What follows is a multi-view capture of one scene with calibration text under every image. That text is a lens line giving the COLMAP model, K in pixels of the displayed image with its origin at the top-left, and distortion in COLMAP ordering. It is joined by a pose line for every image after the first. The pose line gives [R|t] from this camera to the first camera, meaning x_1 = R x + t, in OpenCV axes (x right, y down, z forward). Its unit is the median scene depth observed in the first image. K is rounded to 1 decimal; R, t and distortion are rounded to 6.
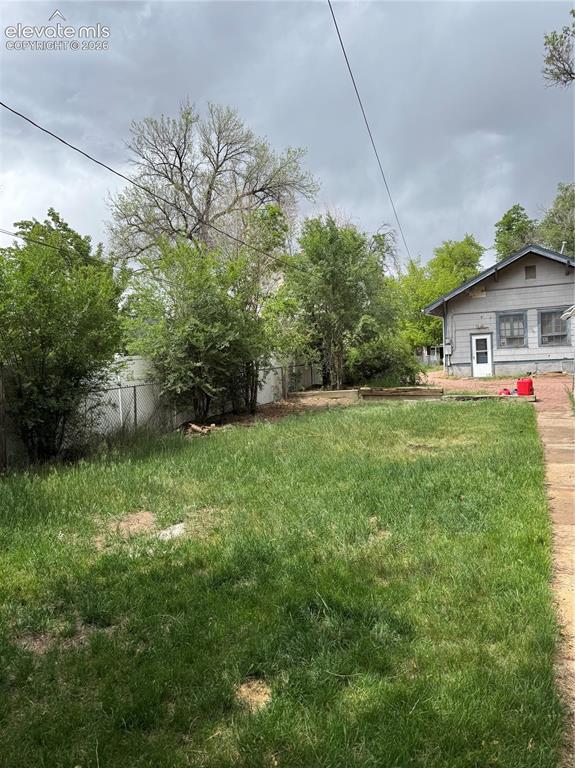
lens RADIAL K [[534.4, 0, 287.5], [0, 534.4, 387.2], [0, 0, 1]] dist [0.007322, 0.000355]
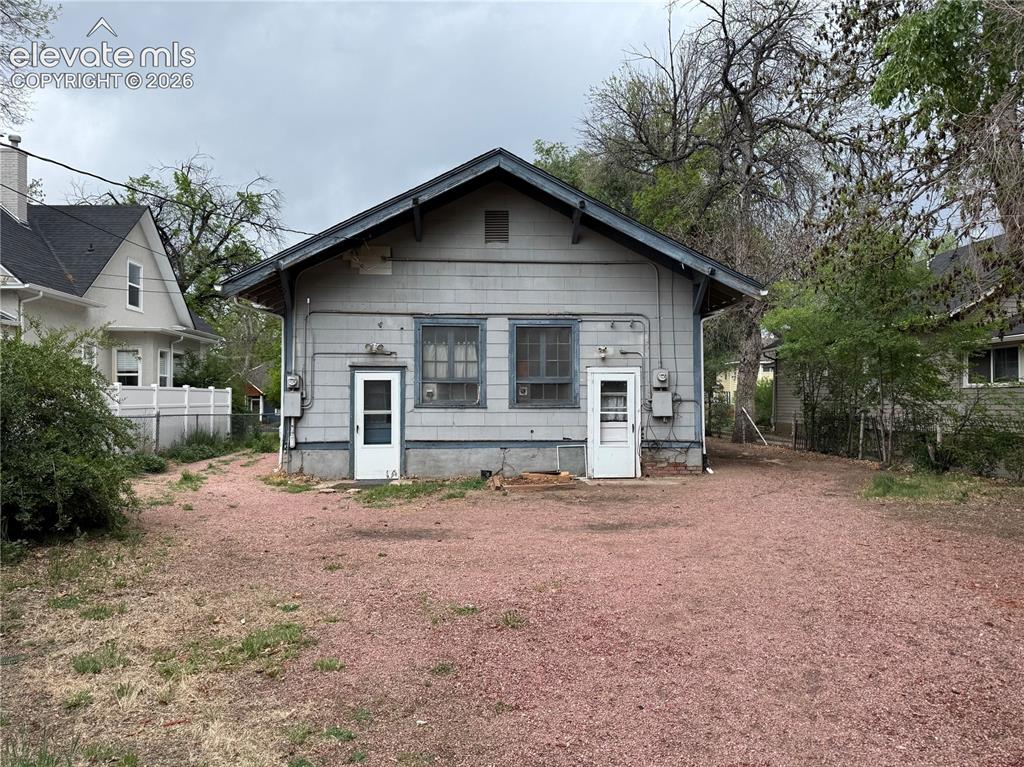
lens RADIAL K [[712.6, 0, 512.4], [0, 712.6, 384.6], [0, 0, 1]] dist [0.007322, 0.000355]
pose [[0.882411, 0.056795, 0.467039, 0.208910], [-0.023783, 0.996803, -0.076282, -0.050892], [-0.469878, 0.056205, 0.880940, 0.502846]]
